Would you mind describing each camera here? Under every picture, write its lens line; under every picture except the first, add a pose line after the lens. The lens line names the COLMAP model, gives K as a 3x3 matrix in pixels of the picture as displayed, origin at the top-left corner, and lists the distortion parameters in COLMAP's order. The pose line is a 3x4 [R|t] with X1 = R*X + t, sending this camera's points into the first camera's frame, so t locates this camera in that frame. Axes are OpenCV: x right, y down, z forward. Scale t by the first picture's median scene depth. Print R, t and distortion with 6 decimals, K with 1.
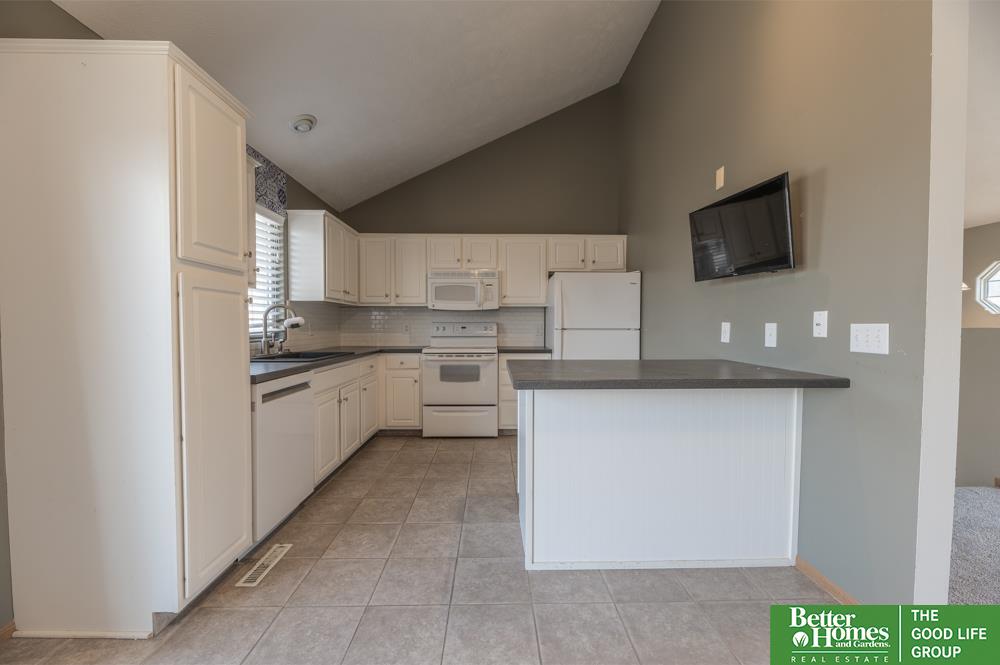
lens RADIAL K [[400.8, 0, 501.1], [0, 400.8, 336.8], [0, 0, 1]] dist [0.000140, -0.003453]
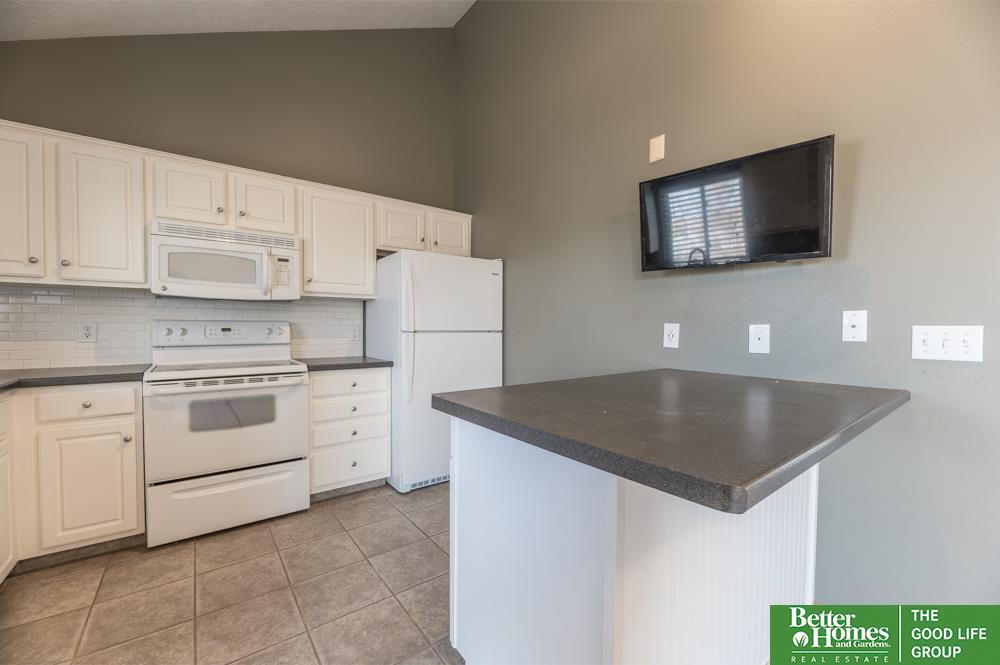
lens RADIAL K [[400.8, 0, 502.3], [0, 400.8, 336.2], [0, 0, 1]] dist [0.000140, -0.003453]
pose [[0.806207, -0.012733, 0.591497, -0.167483], [0.014586, 0.999892, 0.001644, -0.012459], [-0.591454, 0.007302, 0.806306, 0.429511]]
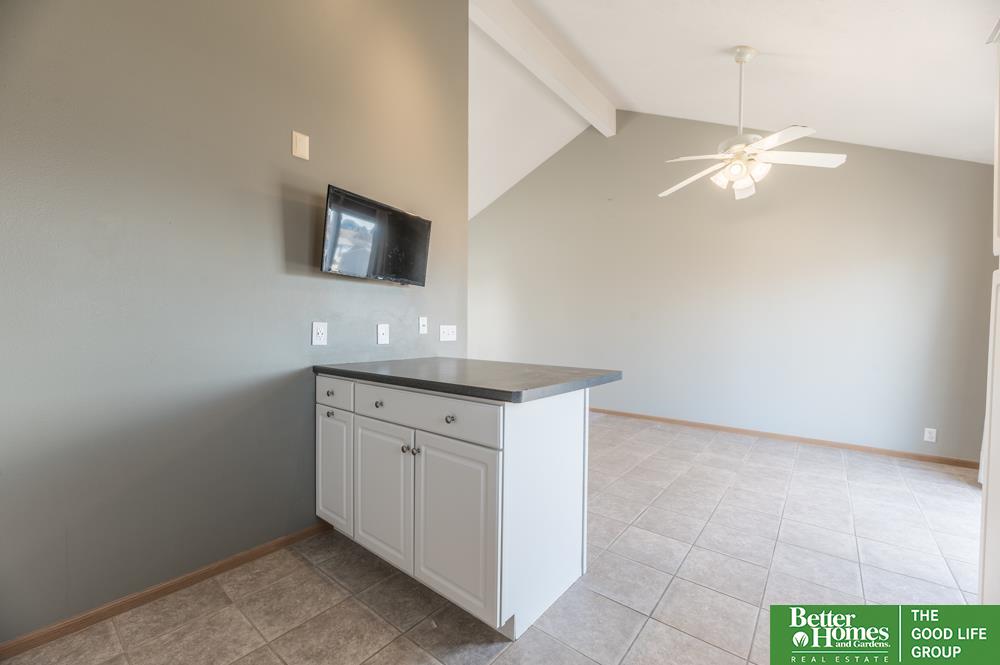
lens RADIAL K [[400.8, 0, 499.6], [0, 400.8, 335.0], [0, 0, 1]] dist [0.000140, -0.003453]
pose [[-0.760566, -0.019597, 0.648965, -0.247190], [0.012522, 0.998916, 0.044840, -0.033898], [-0.649140, 0.042231, -0.759496, 1.125067]]
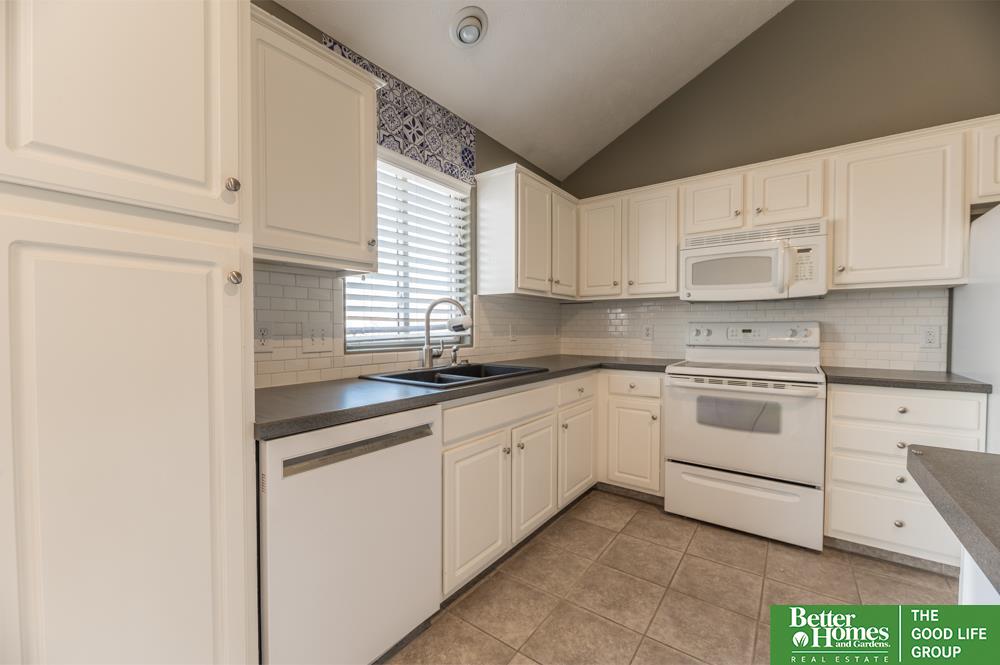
lens RADIAL K [[400.8, 0, 501.6], [0, 400.8, 336.5], [0, 0, 1]] dist [0.000140, -0.003453]
pose [[0.794527, 0.010777, -0.607133, -0.034512], [-0.014983, 0.999886, -0.001858, -0.012460], [0.607044, 0.010573, 0.794598, 0.471153]]
